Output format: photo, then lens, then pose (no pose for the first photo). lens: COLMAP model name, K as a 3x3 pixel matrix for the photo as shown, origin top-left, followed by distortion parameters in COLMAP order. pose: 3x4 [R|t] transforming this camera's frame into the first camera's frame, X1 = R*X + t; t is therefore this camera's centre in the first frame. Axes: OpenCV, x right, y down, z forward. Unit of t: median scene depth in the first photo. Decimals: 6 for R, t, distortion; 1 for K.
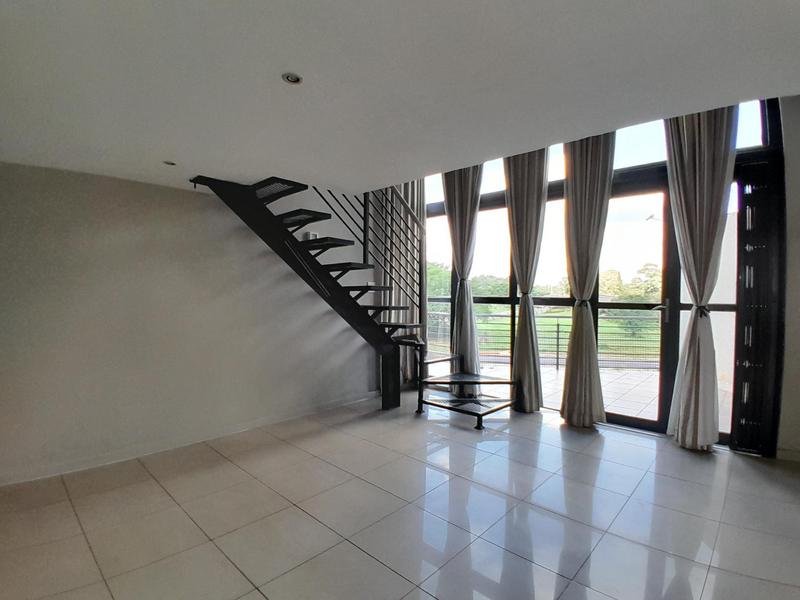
lens RADIAL K [[400.7, 0, 405.2], [0, 400.7, 301.6], [0, 0, 1]] dist [0.001597, -0.041489]
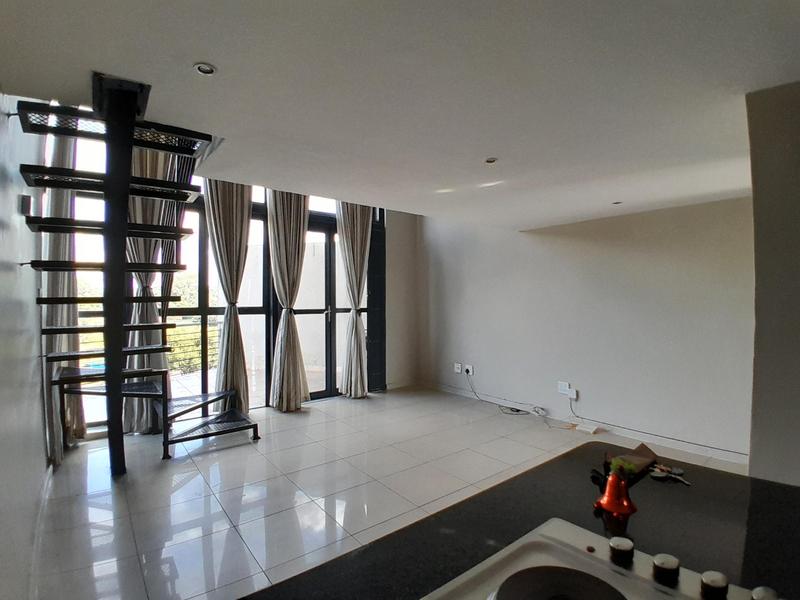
lens RADIAL K [[400.7, 0, 405.2], [0, 400.7, 301.6], [0, 0, 1]] dist [0.001597, -0.041489]
pose [[0.135288, -0.018710, 0.990630, -0.754326], [0.014005, 0.999758, 0.016970, -0.040689], [-0.990707, 0.011578, 0.135518, 0.488215]]
